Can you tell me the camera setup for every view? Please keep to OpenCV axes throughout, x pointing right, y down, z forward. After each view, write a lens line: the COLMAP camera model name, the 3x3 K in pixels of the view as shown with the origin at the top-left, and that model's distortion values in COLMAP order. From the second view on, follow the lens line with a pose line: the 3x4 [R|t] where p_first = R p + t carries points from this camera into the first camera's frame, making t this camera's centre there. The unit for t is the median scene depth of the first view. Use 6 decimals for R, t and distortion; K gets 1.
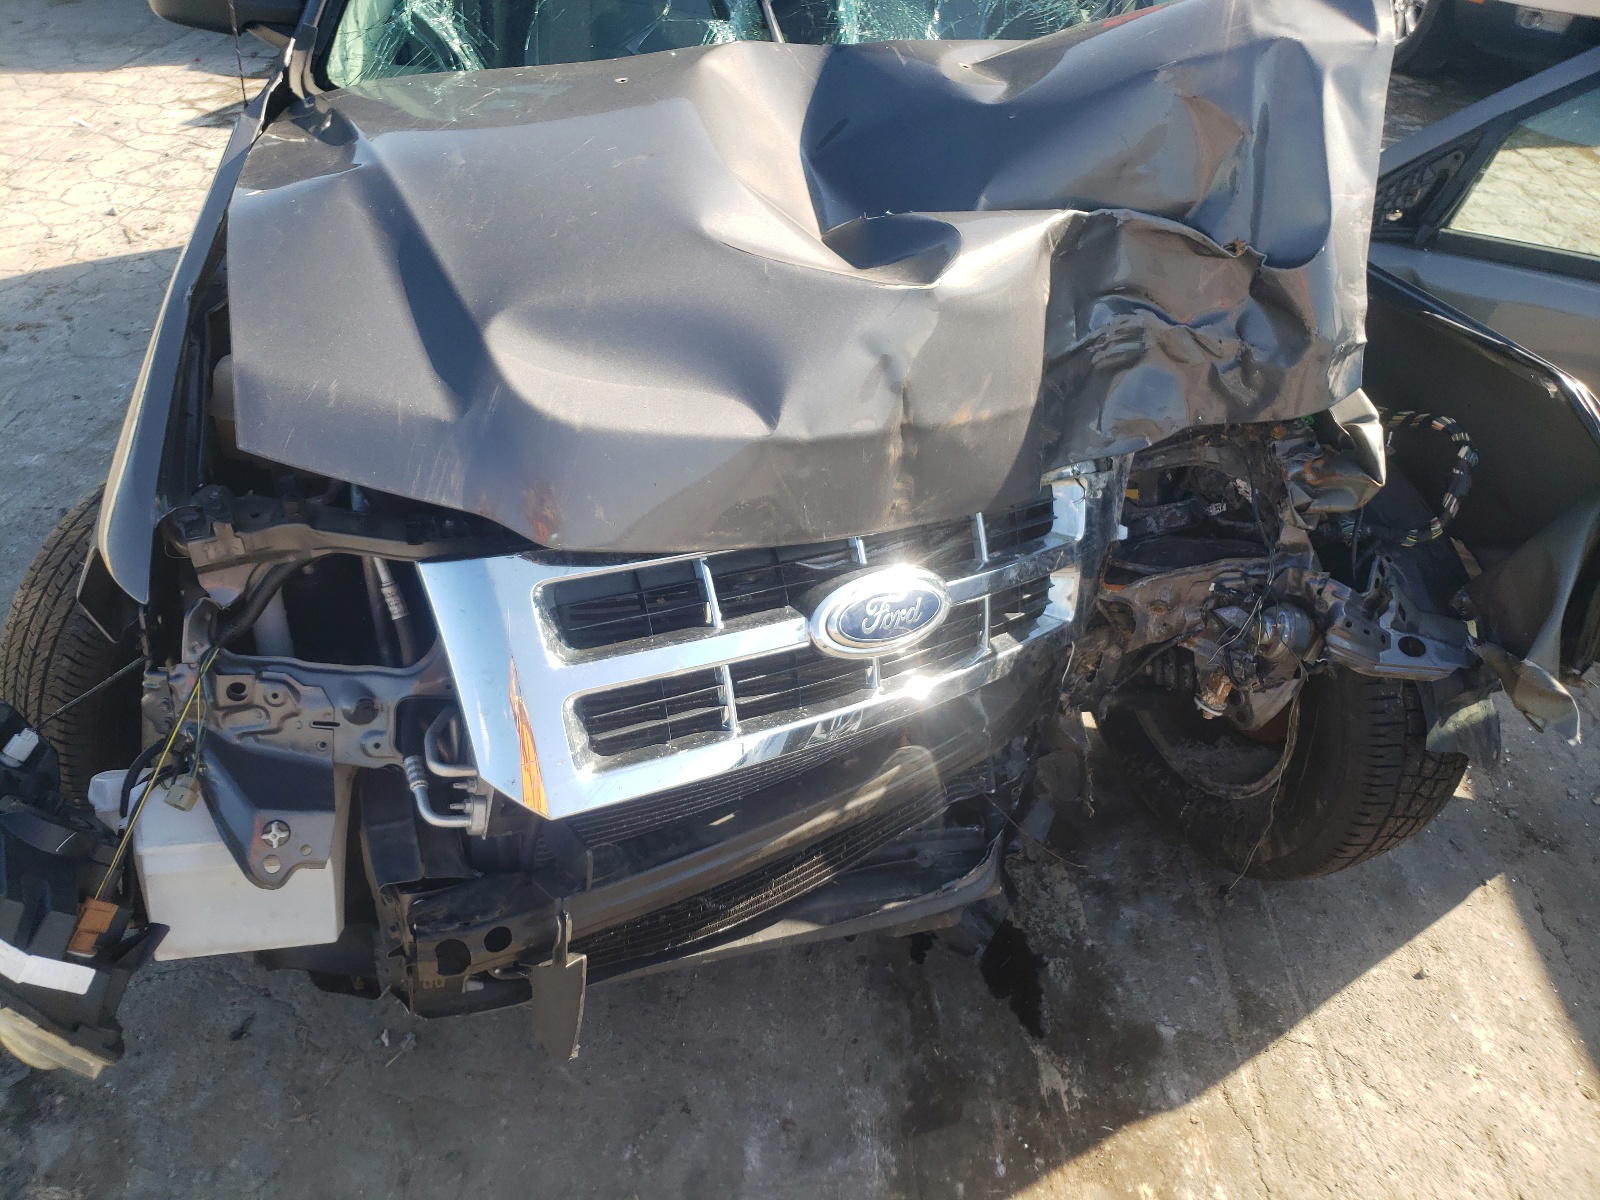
lens RADIAL K [[1218.2, 0, 804.7], [0, 1218.2, 558.2], [0, 0, 1]] dist [0.005340, 0.009504]
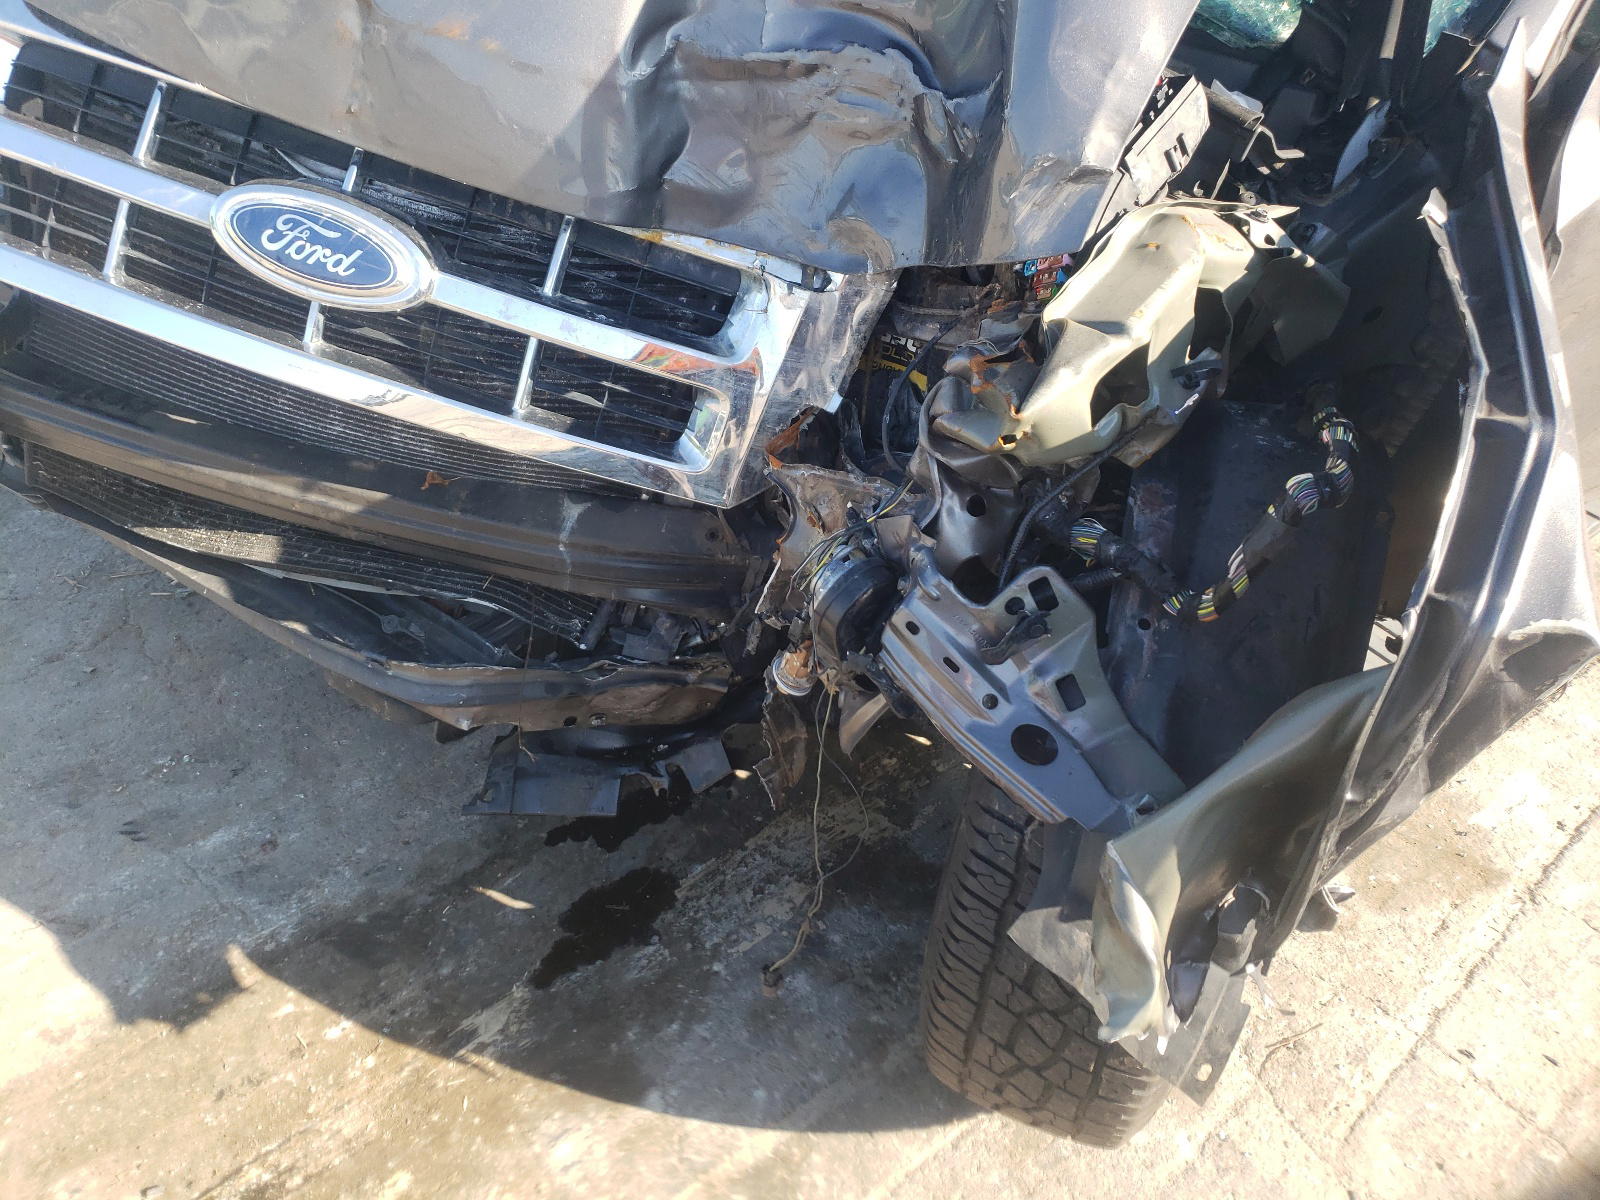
lens RADIAL K [[1218.2, 0, 804.7], [0, 1218.2, 558.2], [0, 0, 1]] dist [0.005340, 0.009504]
pose [[0.680934, 0.454282, -0.574419, 0.683761], [-0.472282, 0.871860, 0.129657, -0.026083], [0.559713, 0.182999, 0.808228, 0.454323]]
